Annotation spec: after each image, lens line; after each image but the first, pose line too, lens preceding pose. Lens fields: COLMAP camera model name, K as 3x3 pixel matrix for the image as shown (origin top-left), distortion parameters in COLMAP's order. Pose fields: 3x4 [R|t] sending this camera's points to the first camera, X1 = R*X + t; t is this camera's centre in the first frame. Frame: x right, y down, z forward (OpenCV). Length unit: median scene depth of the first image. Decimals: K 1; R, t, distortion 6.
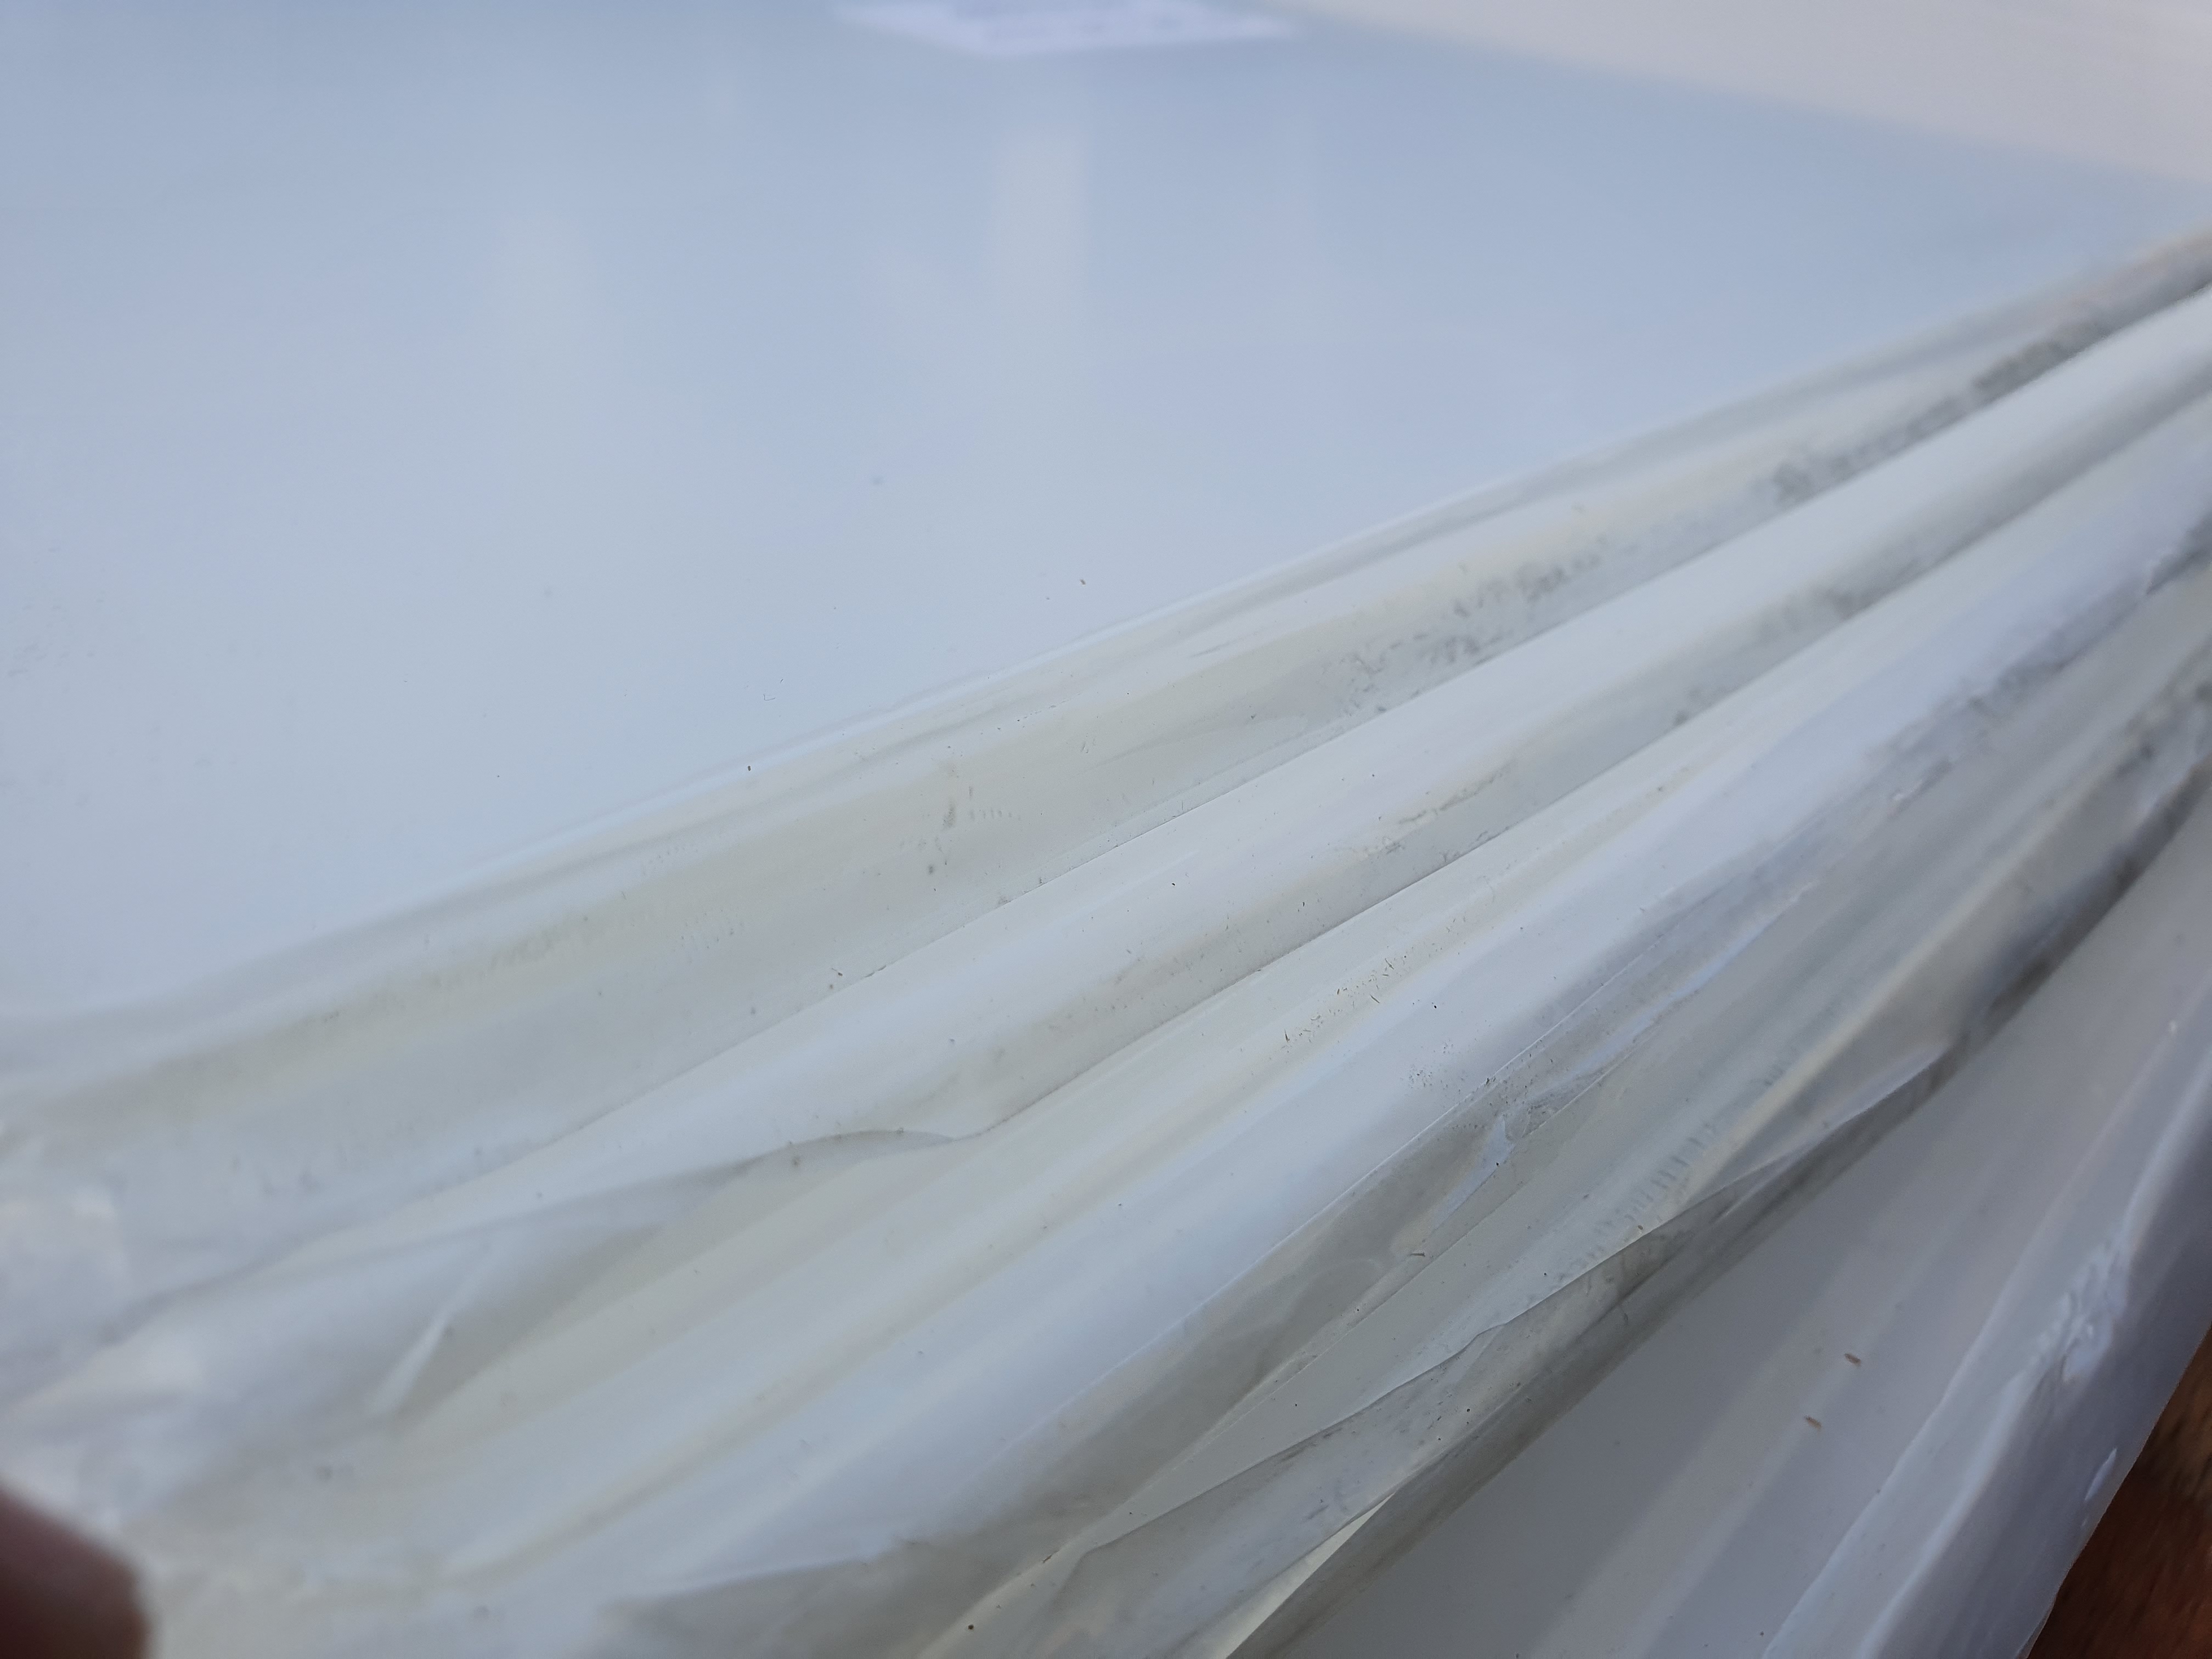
lens RADIAL K [[1705.5, 0, 1125.1], [0, 1705.5, 834.1], [0, 0, 1]] dist [-0.052560, 0.043058]
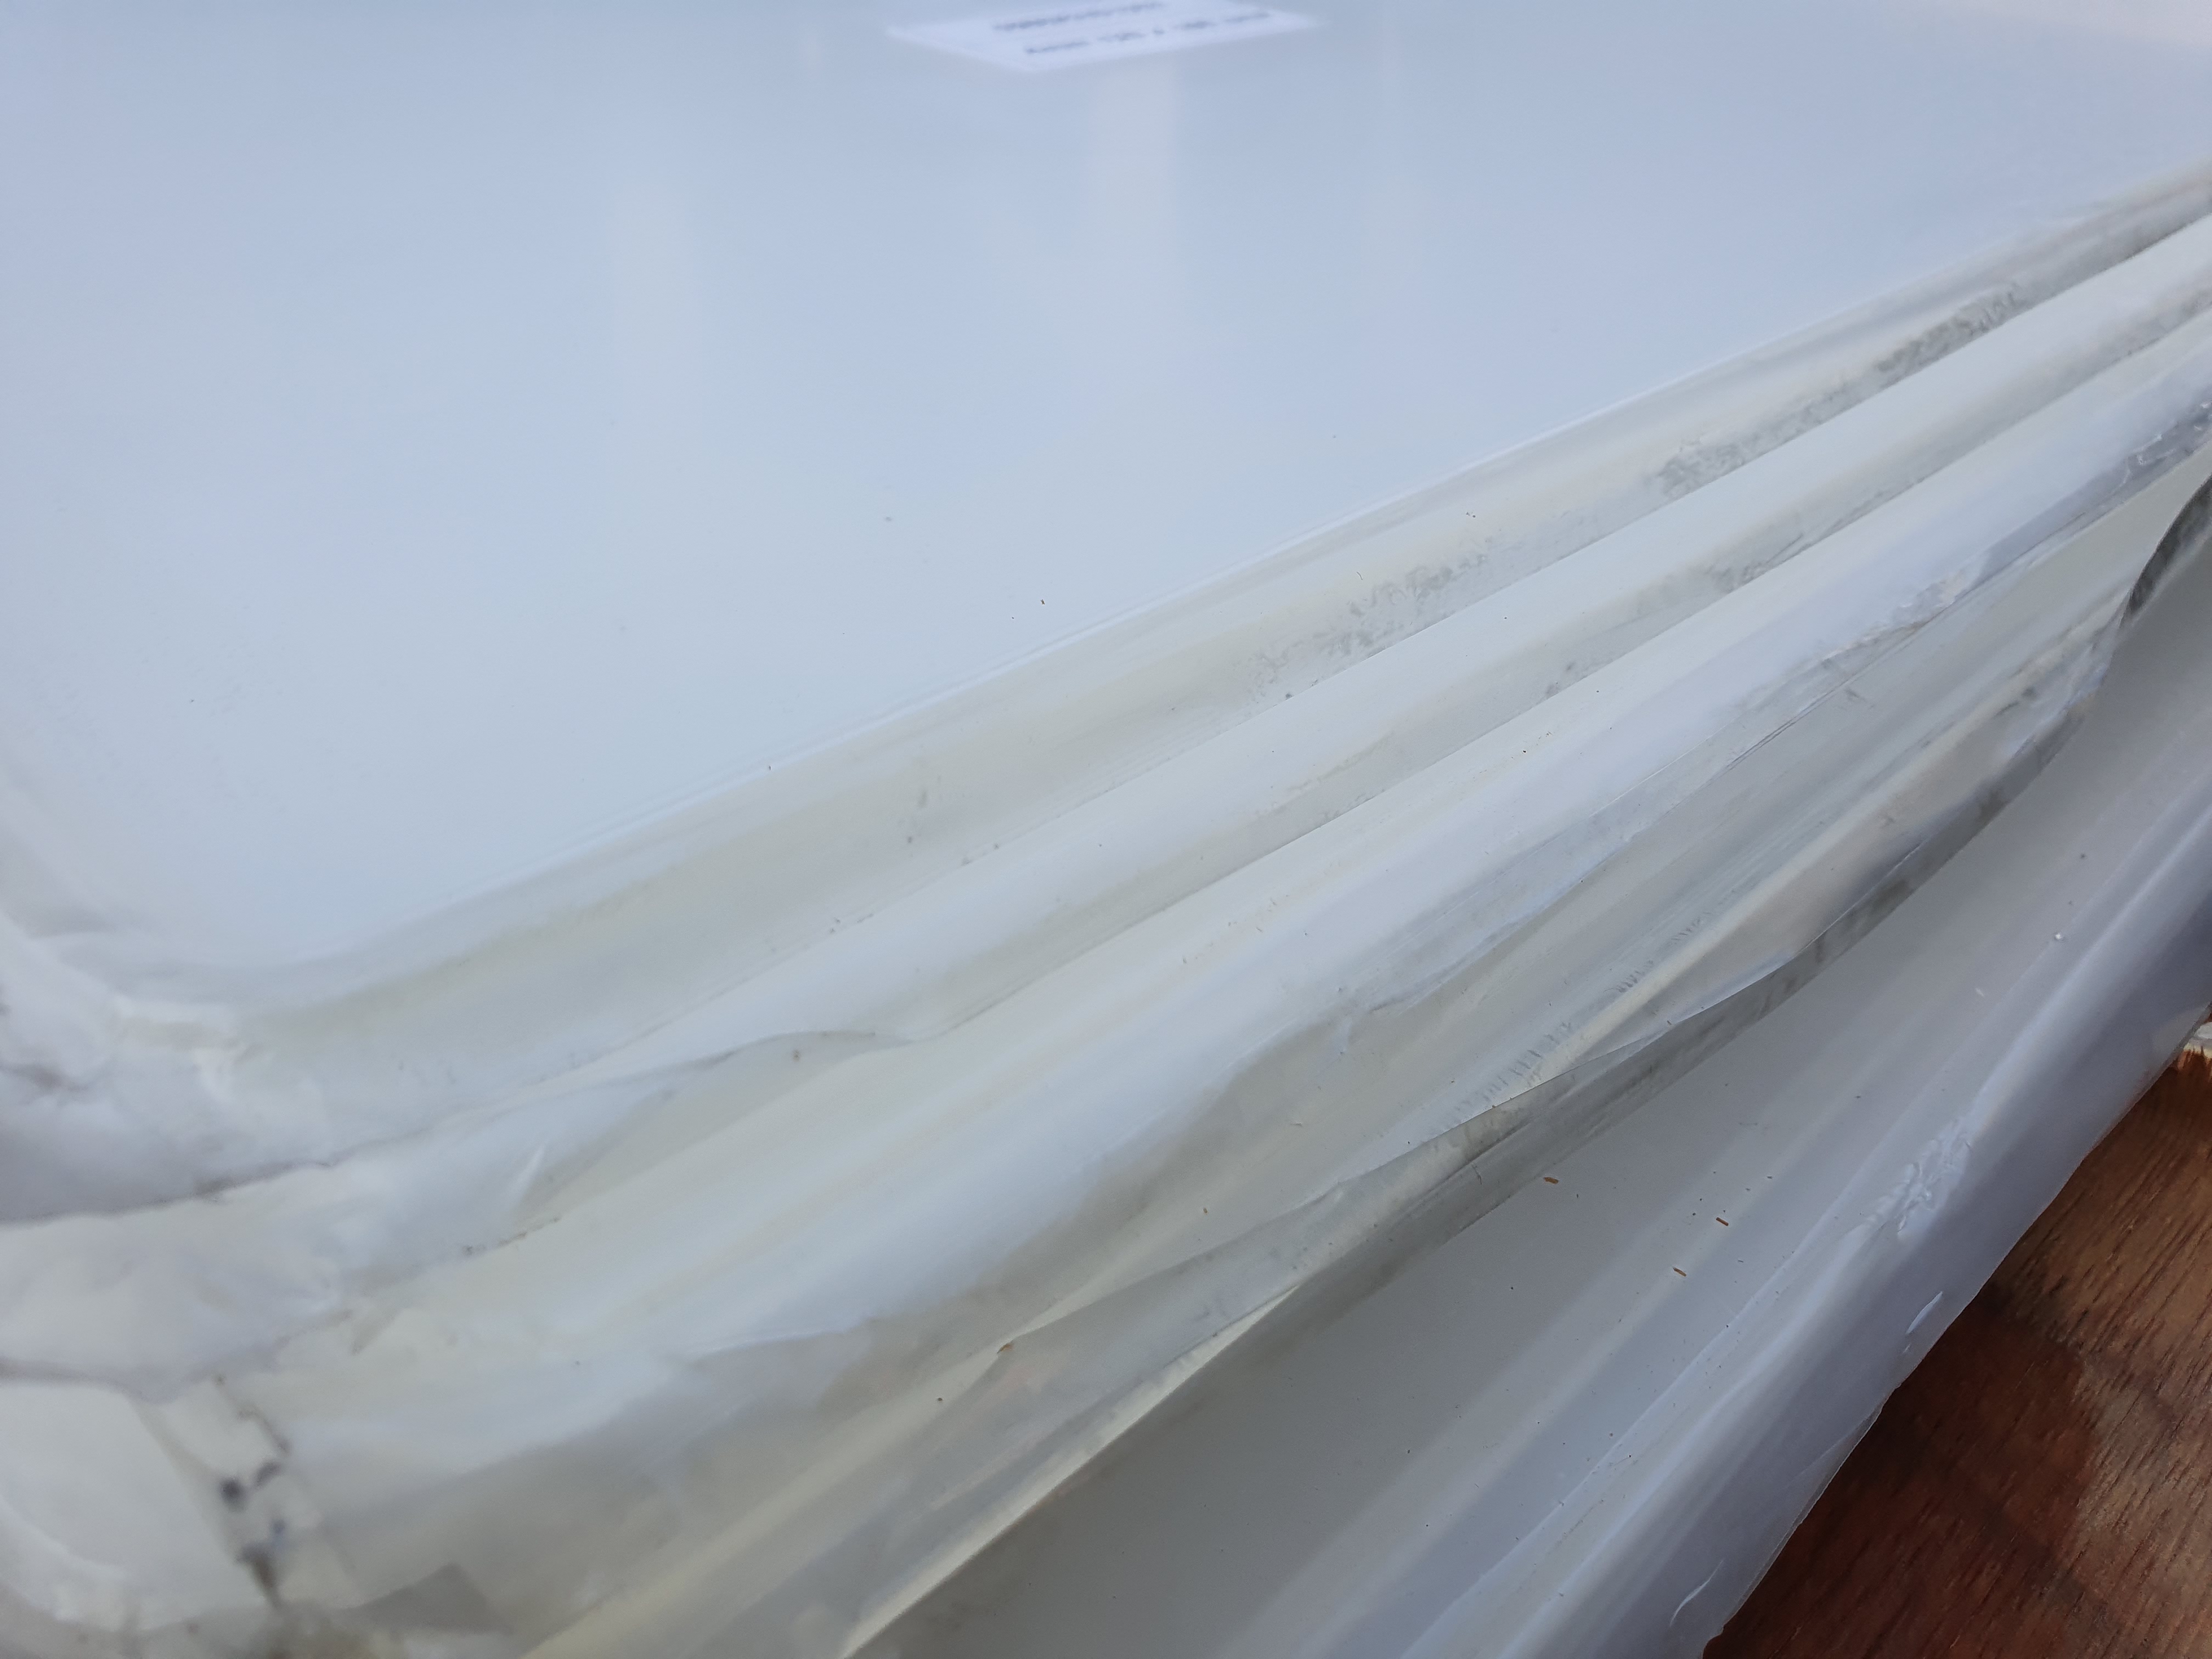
lens RADIAL K [[1705.5, 0, 1124.4], [0, 1705.5, 830.8], [0, 0, 1]] dist [-0.052560, 0.043058]
pose [[0.997132, -0.029277, -0.069789, 0.105303], [0.031704, 0.998922, 0.033921, -0.018709], [0.068721, -0.036036, 0.996985, -0.221672]]
